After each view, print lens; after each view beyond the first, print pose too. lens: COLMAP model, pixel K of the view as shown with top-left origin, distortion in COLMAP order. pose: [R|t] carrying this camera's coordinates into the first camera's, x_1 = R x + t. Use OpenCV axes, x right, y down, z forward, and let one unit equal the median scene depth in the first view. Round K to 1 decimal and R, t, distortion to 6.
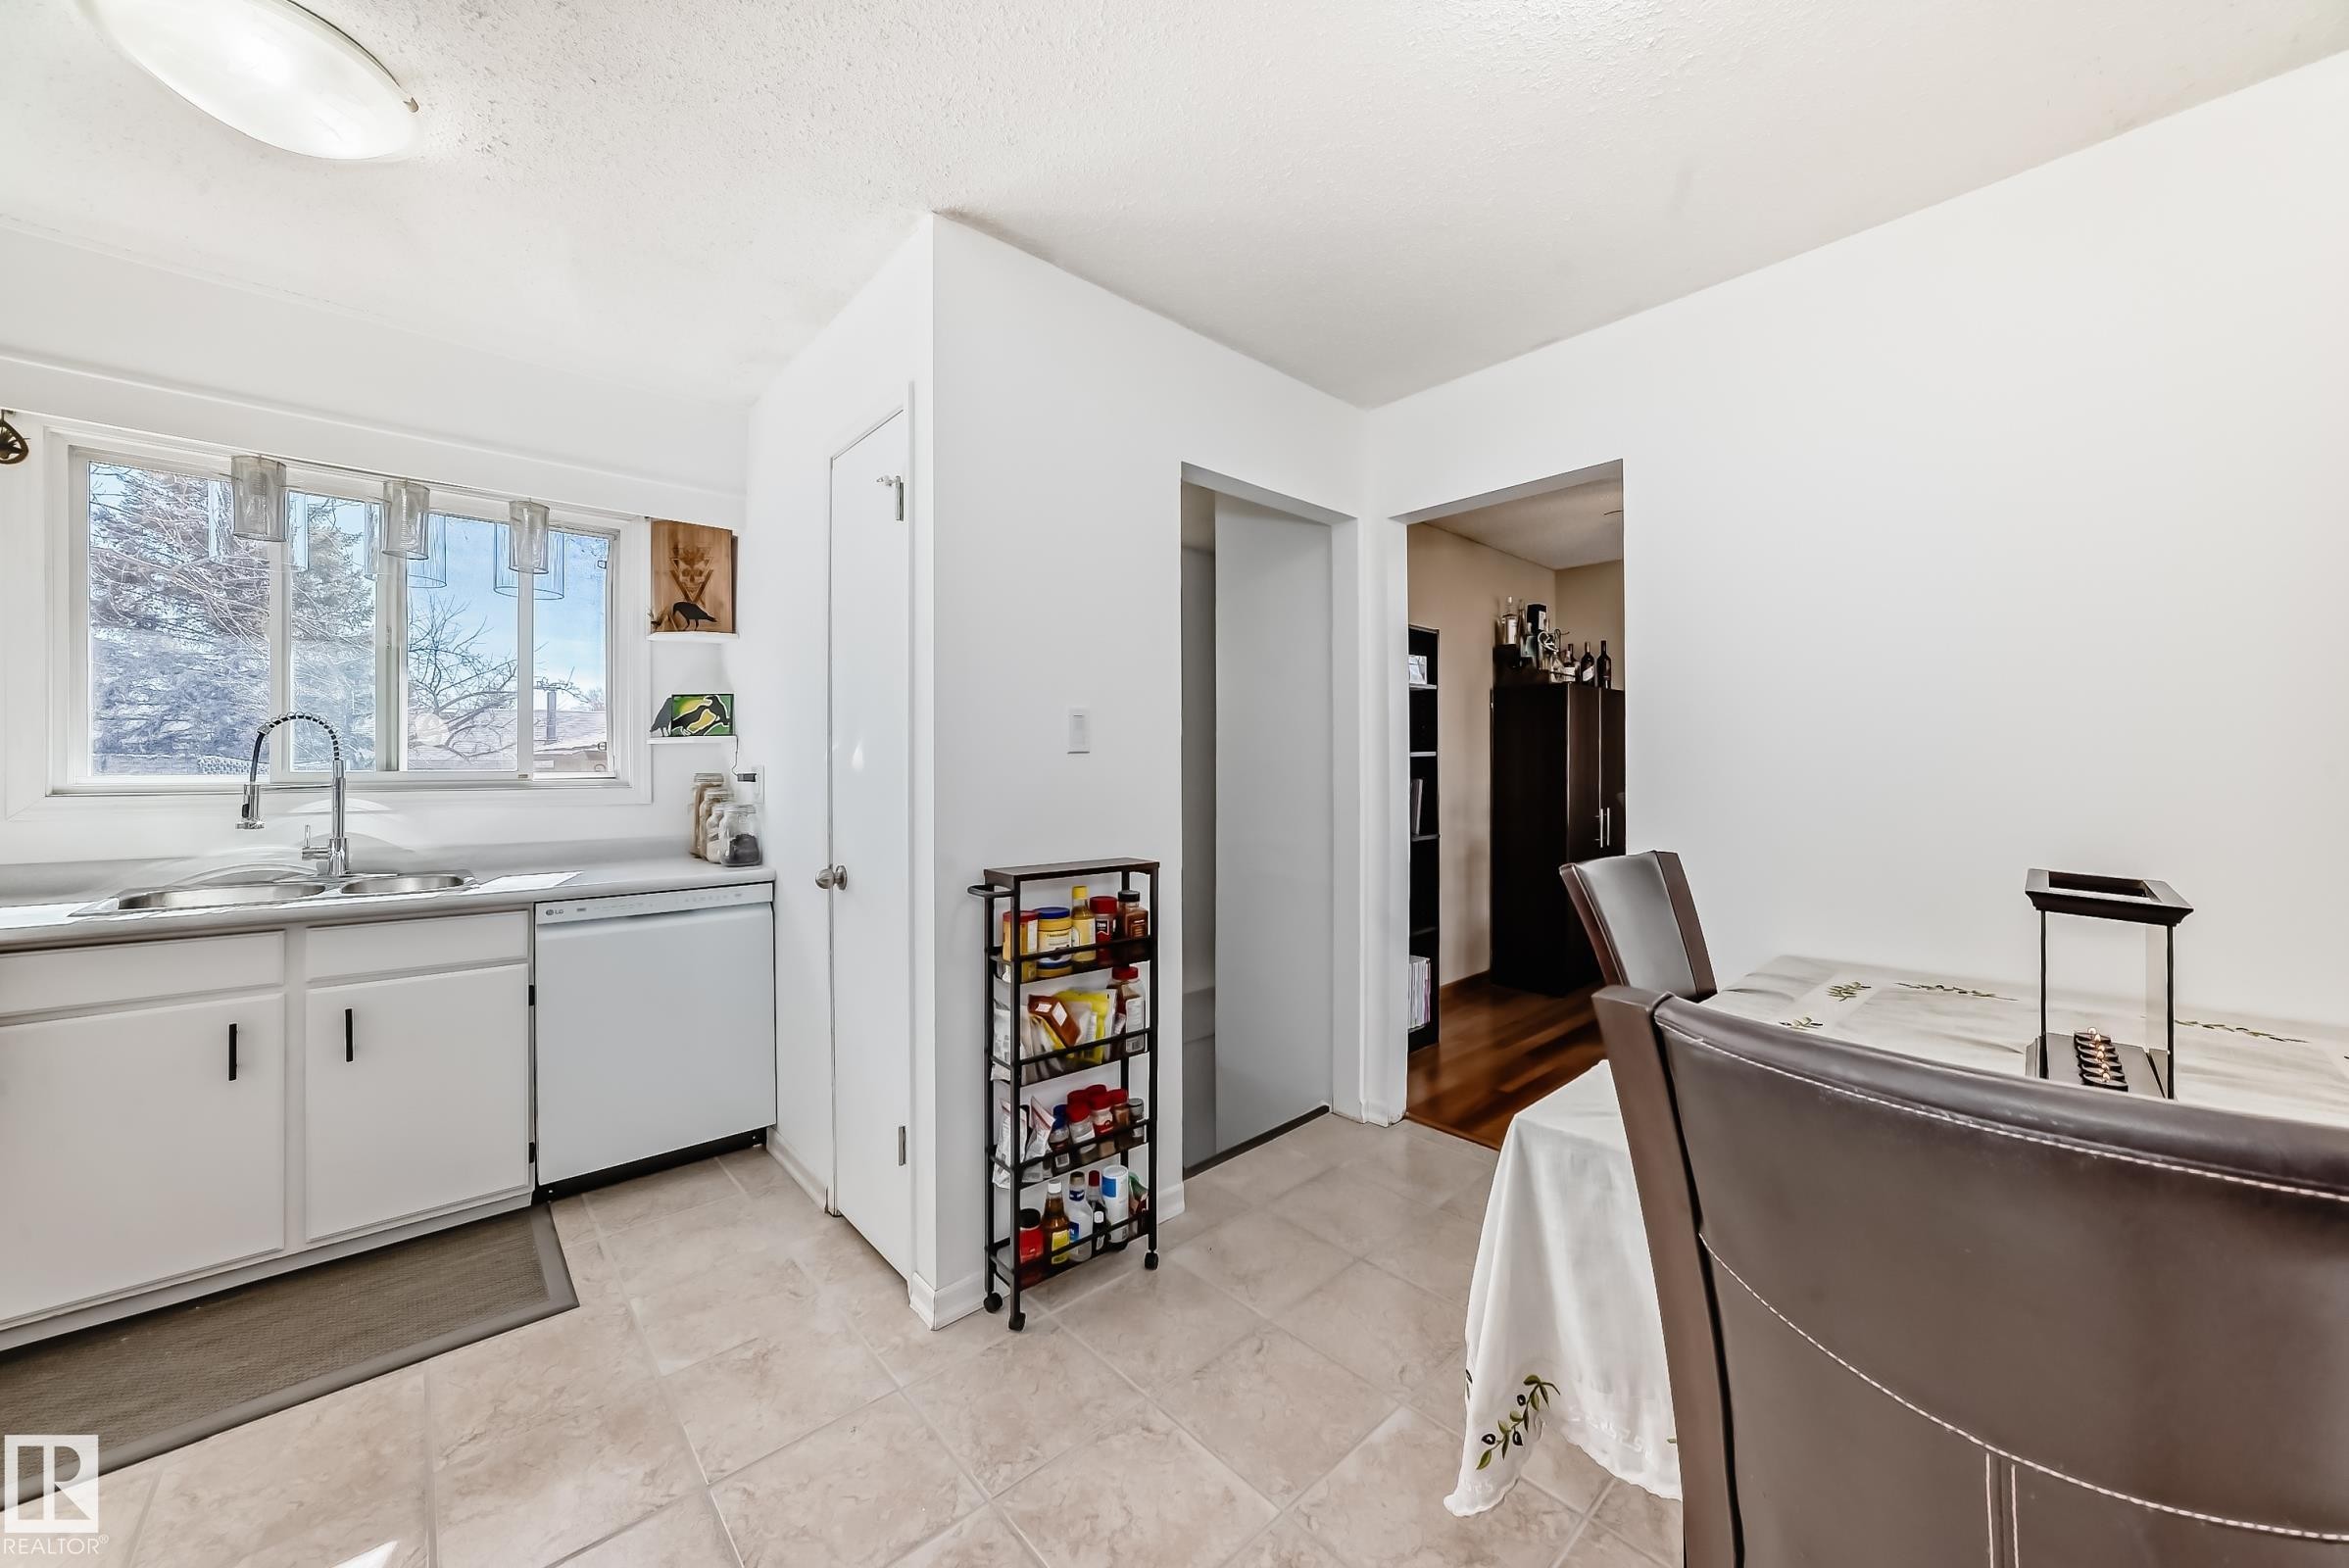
lens RADIAL K [[855.7, 0, 1188.7], [0, 855.7, 763.9], [0, 0, 1]] dist [-0.024407, 0.006956]
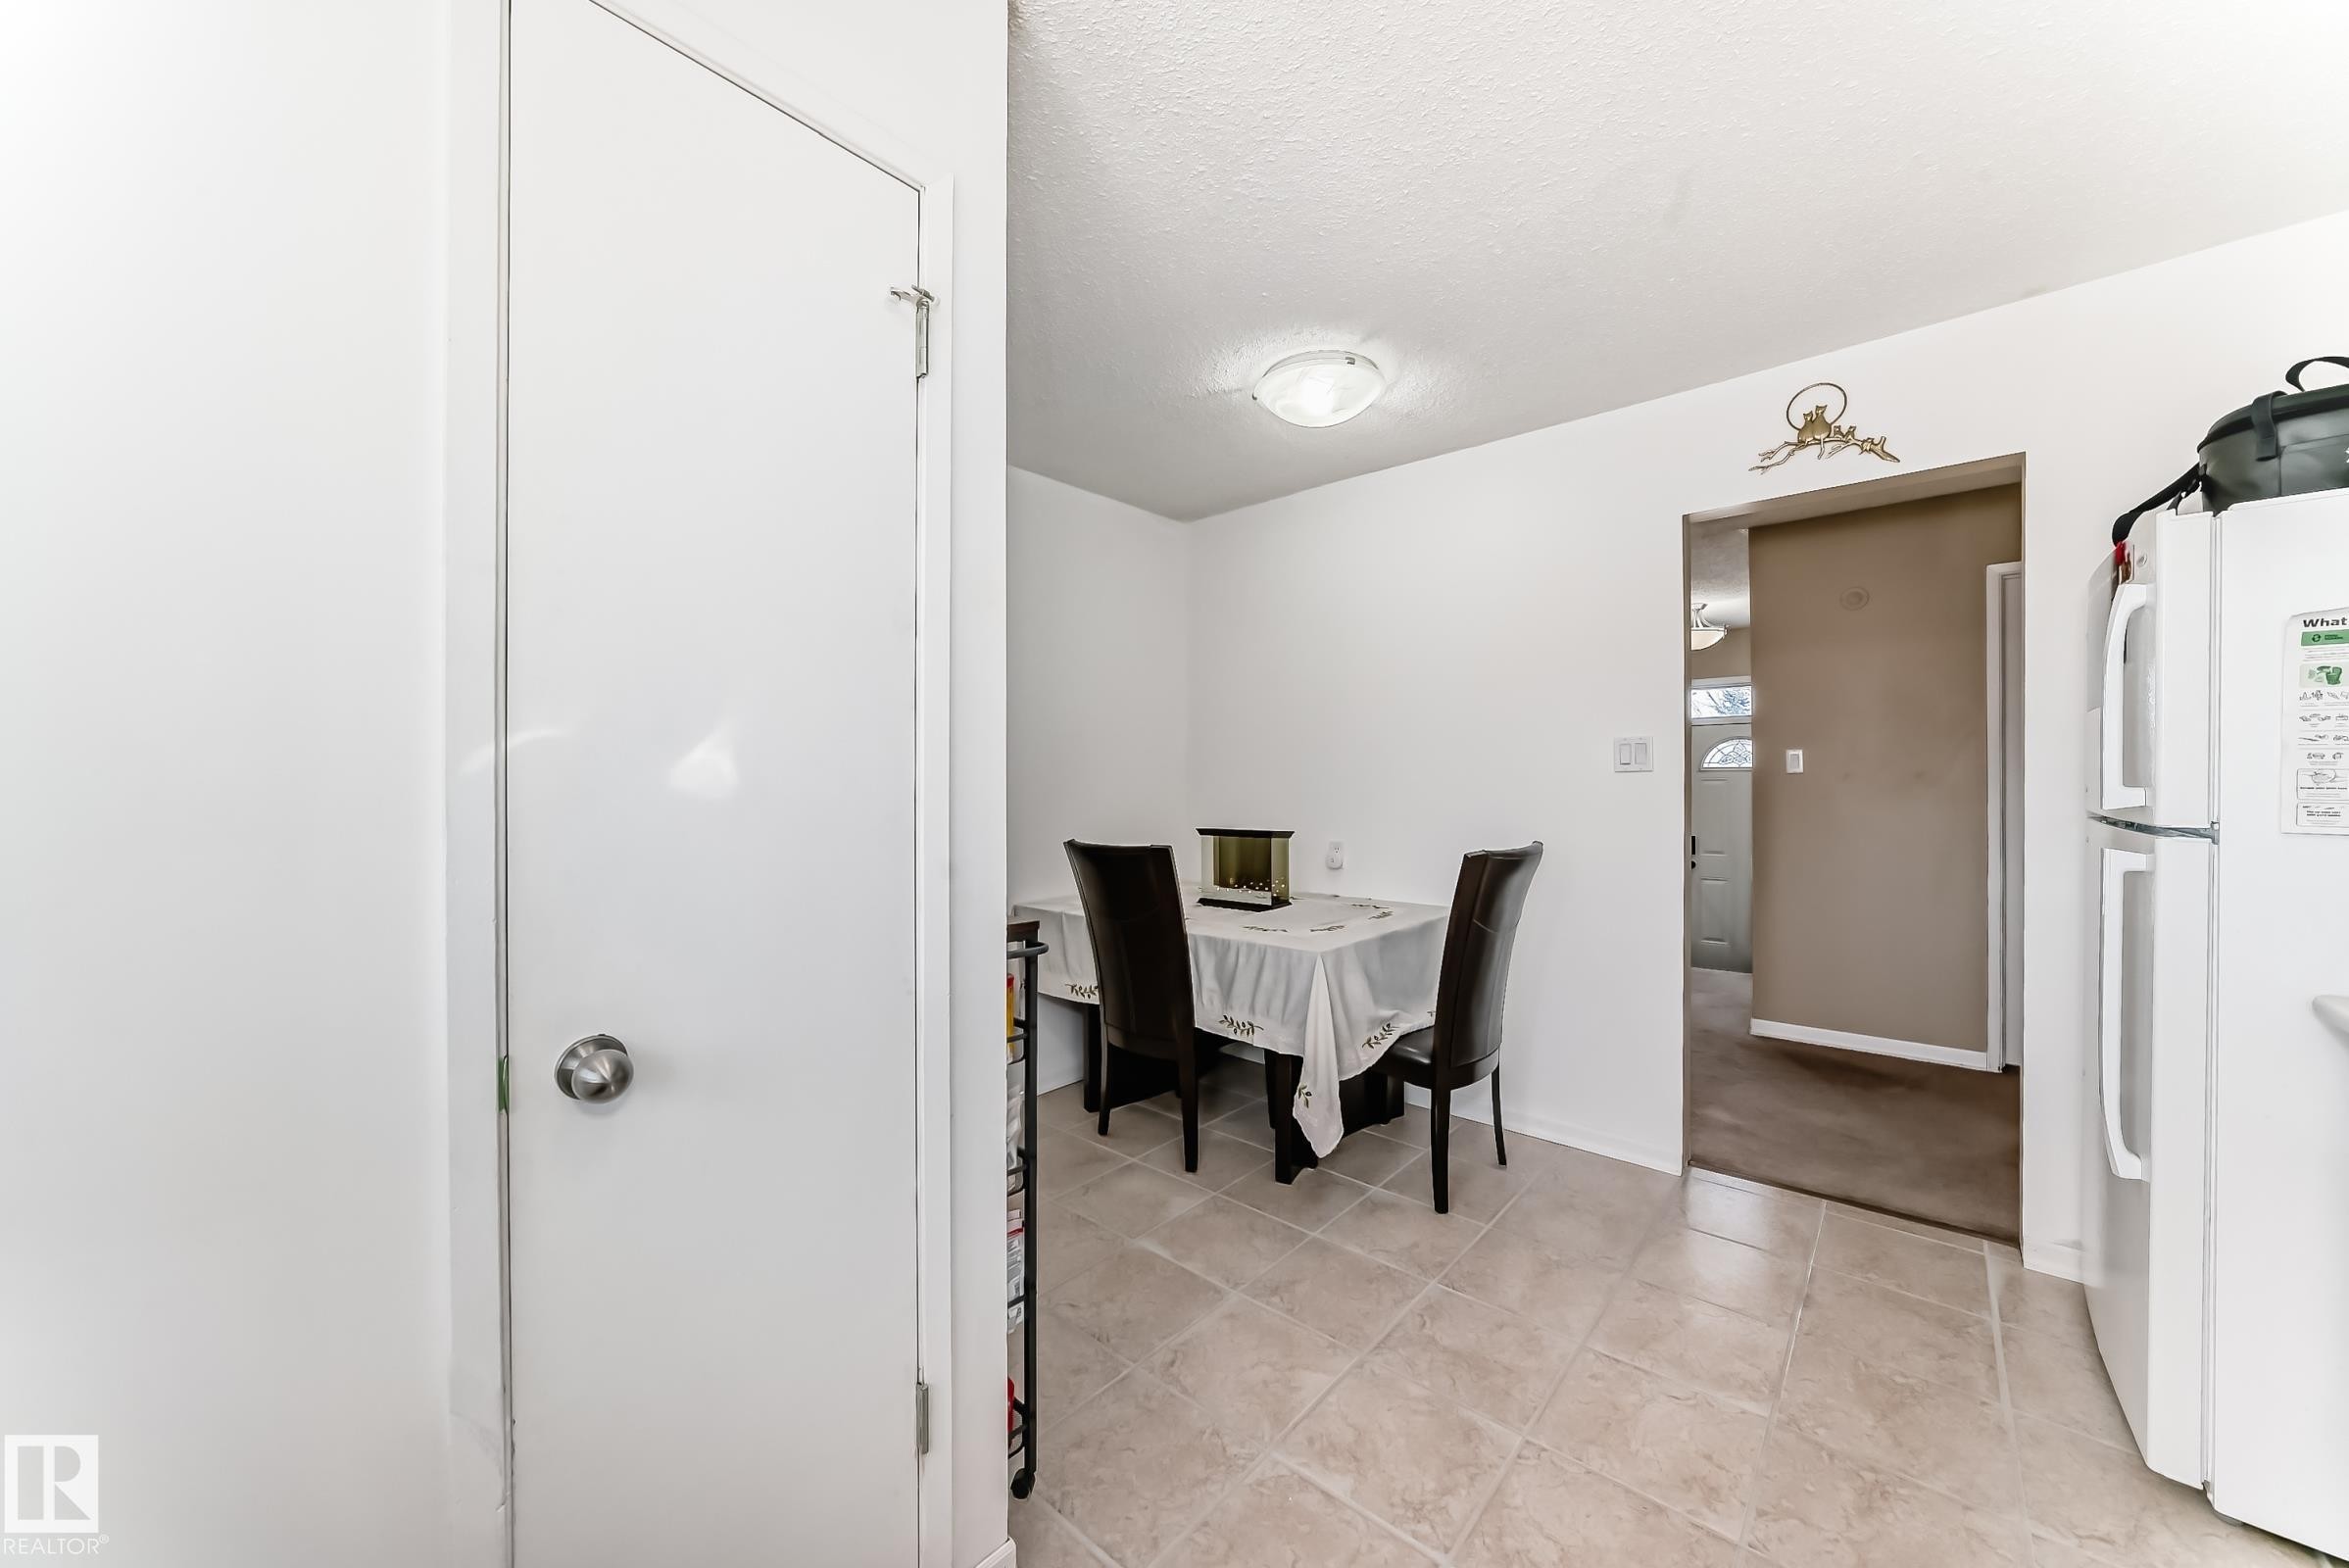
lens RADIAL K [[842.3, 0, 1201.6], [0, 842.3, 783.9], [0, 0, 1]] dist [-0.007222, 0.000152]
pose [[-0.113935, -0.000445, 0.993488, -0.849638], [-0.002208, 0.999998, 0.000195, 0.001539], [-0.993486, -0.002172, -0.113936, 0.784406]]
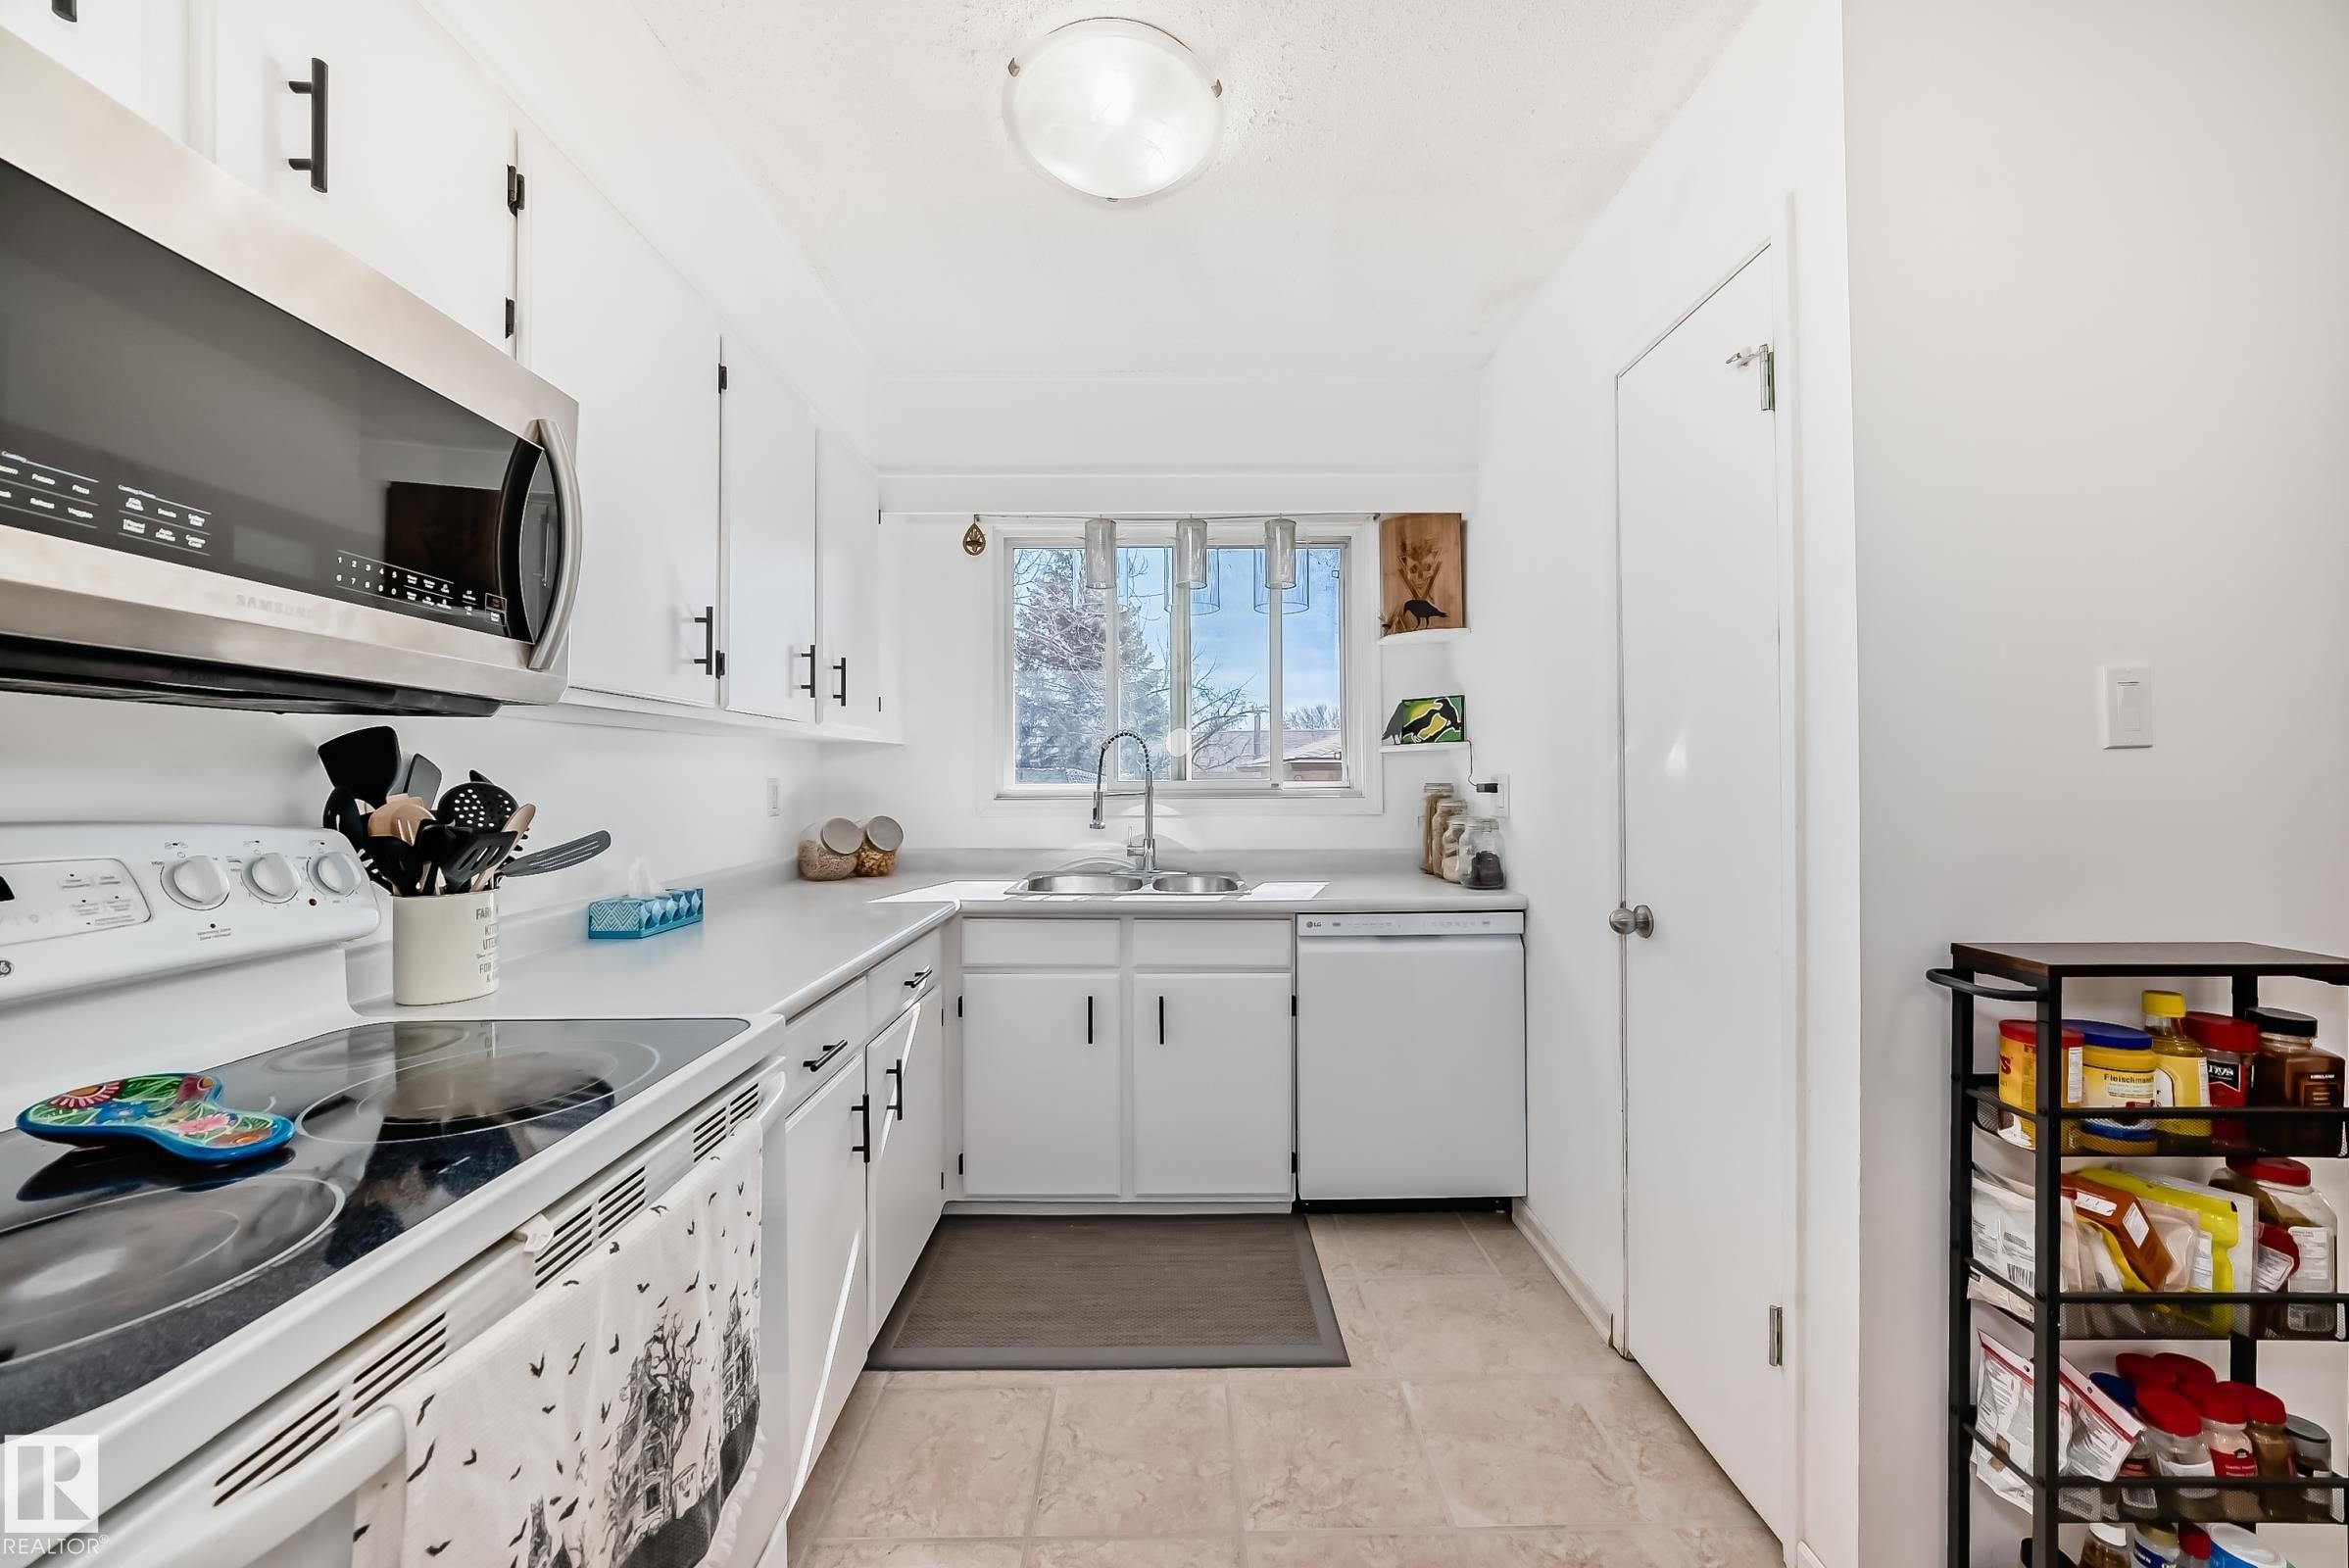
lens RADIAL K [[850.9, 0, 1175.6], [0, 850.9, 773.8], [0, 0, 1]] dist [-0.024921, 0.008549]
pose [[0.742127, -0.005481, -0.670237, -0.218535], [0.005492, 0.999983, -0.002096, 0.002126], [0.670237, -0.002125, 0.742144, 0.171227]]
